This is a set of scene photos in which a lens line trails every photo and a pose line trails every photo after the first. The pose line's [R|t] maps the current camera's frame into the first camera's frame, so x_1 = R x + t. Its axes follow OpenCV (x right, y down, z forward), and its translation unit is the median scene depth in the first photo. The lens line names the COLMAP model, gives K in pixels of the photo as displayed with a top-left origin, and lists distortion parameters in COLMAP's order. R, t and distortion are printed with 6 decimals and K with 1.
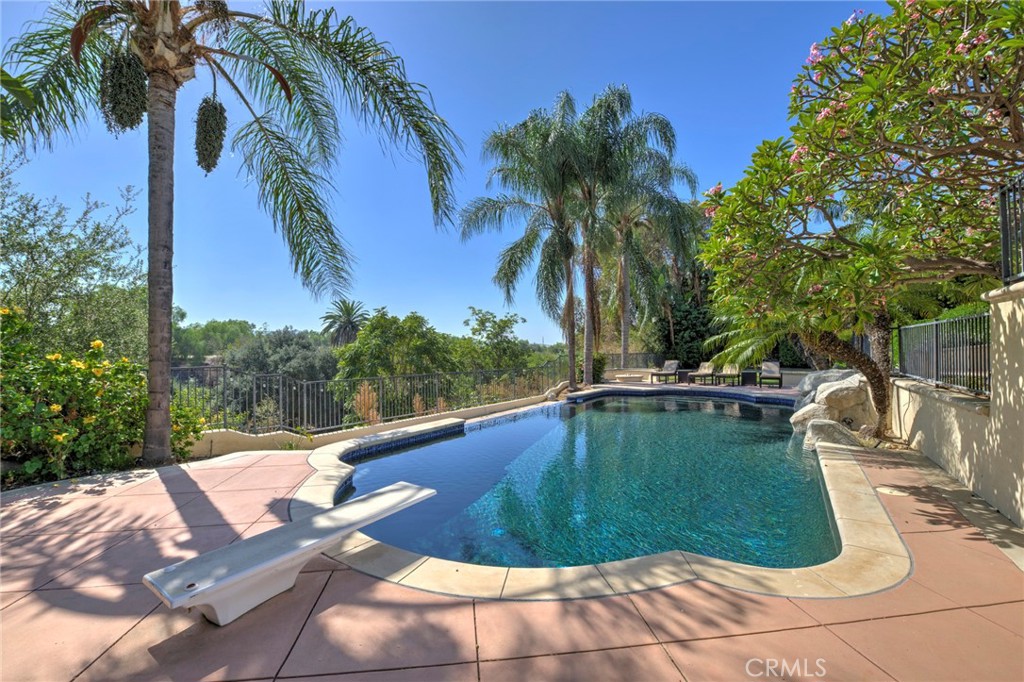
lens RADIAL K [[425.5, 0, 513.1], [0, 425.5, 350.1], [0, 0, 1]] dist [-0.018549, -0.001173]
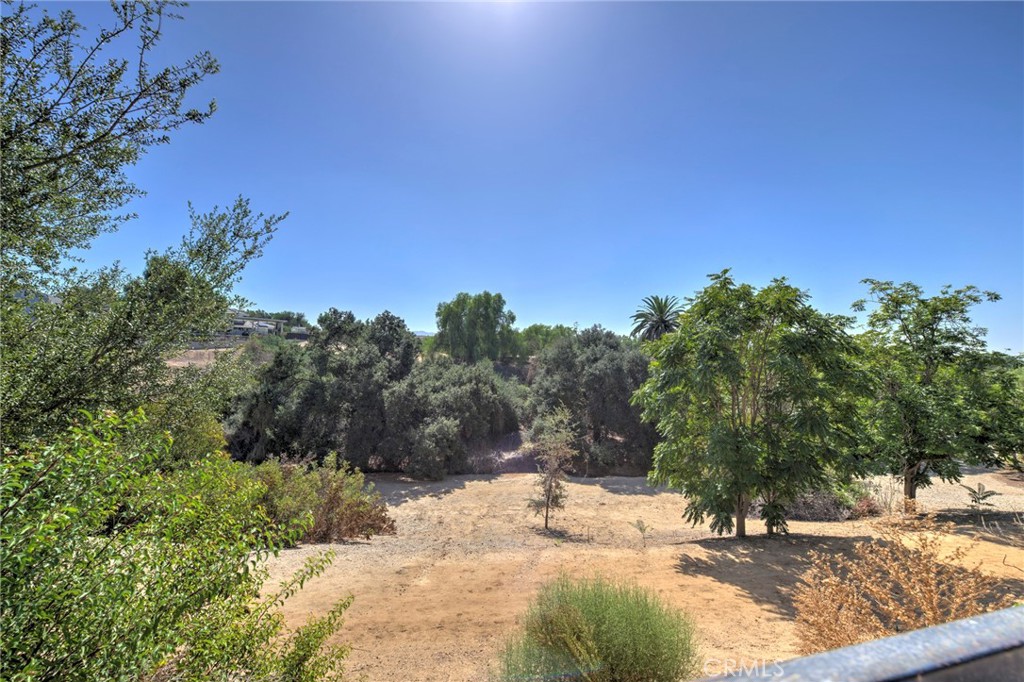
lens RADIAL K [[425.5, 0, 514.9], [0, 425.5, 342.0], [0, 0, 1]] dist [-0.018549, -0.001173]
pose [[0.766519, 0.002268, -0.642217, -0.080161], [-0.024156, 0.999388, -0.025301, 0.009964], [0.641767, 0.034907, 0.766105, 0.194791]]
